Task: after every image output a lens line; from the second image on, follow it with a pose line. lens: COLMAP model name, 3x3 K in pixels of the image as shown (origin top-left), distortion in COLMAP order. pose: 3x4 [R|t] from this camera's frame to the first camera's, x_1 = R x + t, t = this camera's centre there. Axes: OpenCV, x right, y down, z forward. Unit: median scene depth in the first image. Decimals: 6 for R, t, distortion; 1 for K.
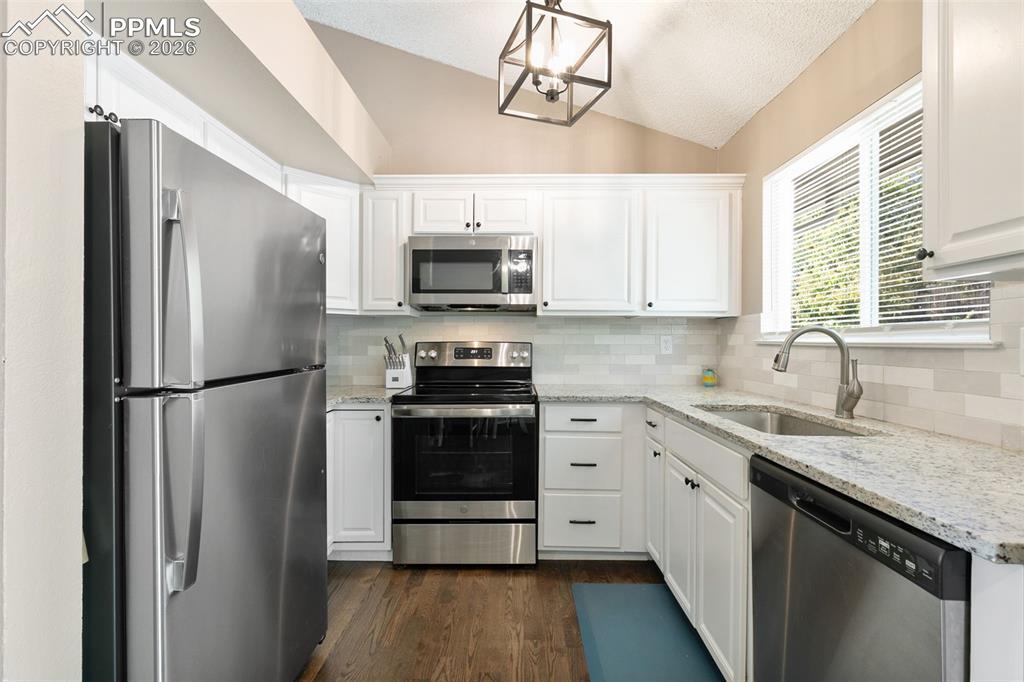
lens RADIAL K [[466.2, 0, 521.6], [0, 466.2, 343.0], [0, 0, 1]] dist [0.003843, -0.000247]
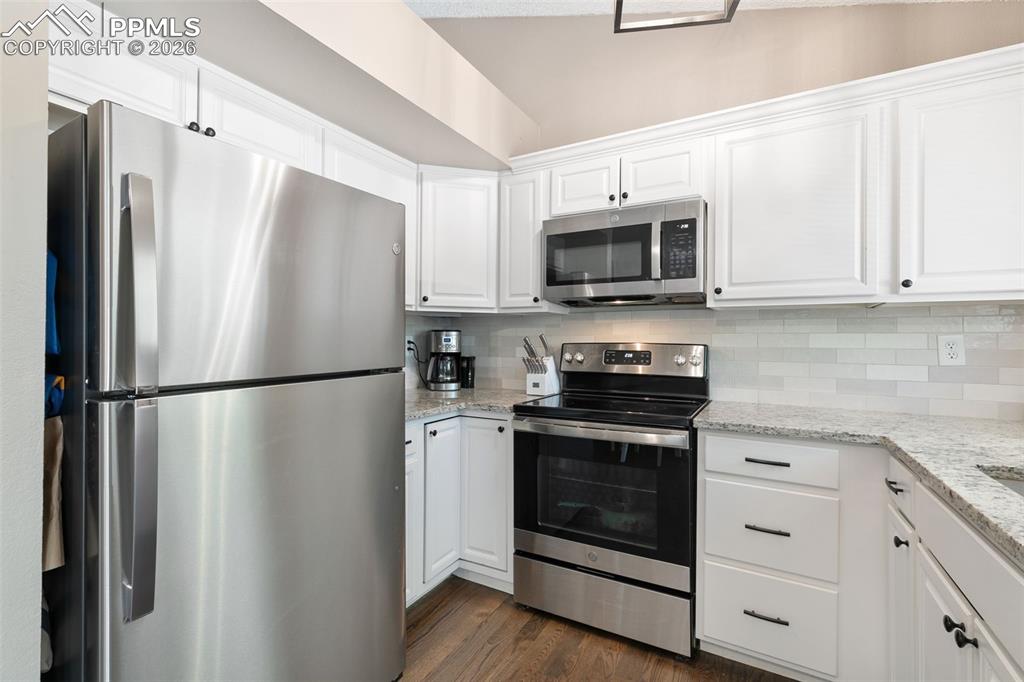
lens RADIAL K [[466.2, 0, 510.3], [0, 466.2, 337.4], [0, 0, 1]] dist [0.003843, -0.000247]
pose [[0.867344, -0.001365, -0.497707, 0.143741], [-0.005642, 0.999905, -0.012574, -0.001415], [0.497677, 0.013714, 0.867254, 0.237791]]
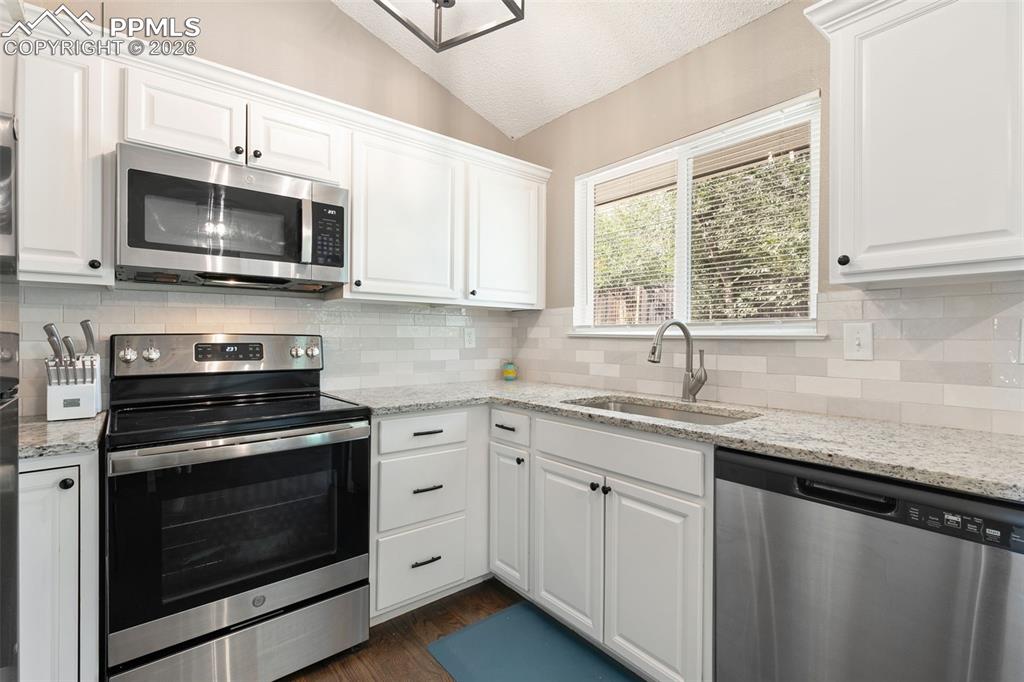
lens RADIAL K [[466.2, 0, 519.5], [0, 466.2, 338.9], [0, 0, 1]] dist [0.003843, -0.000247]
pose [[0.767949, -0.004463, 0.640495, -0.249088], [0.000742, 0.999981, 0.006079, 0.000930], [-0.640510, -0.004193, 0.767938, 0.285869]]
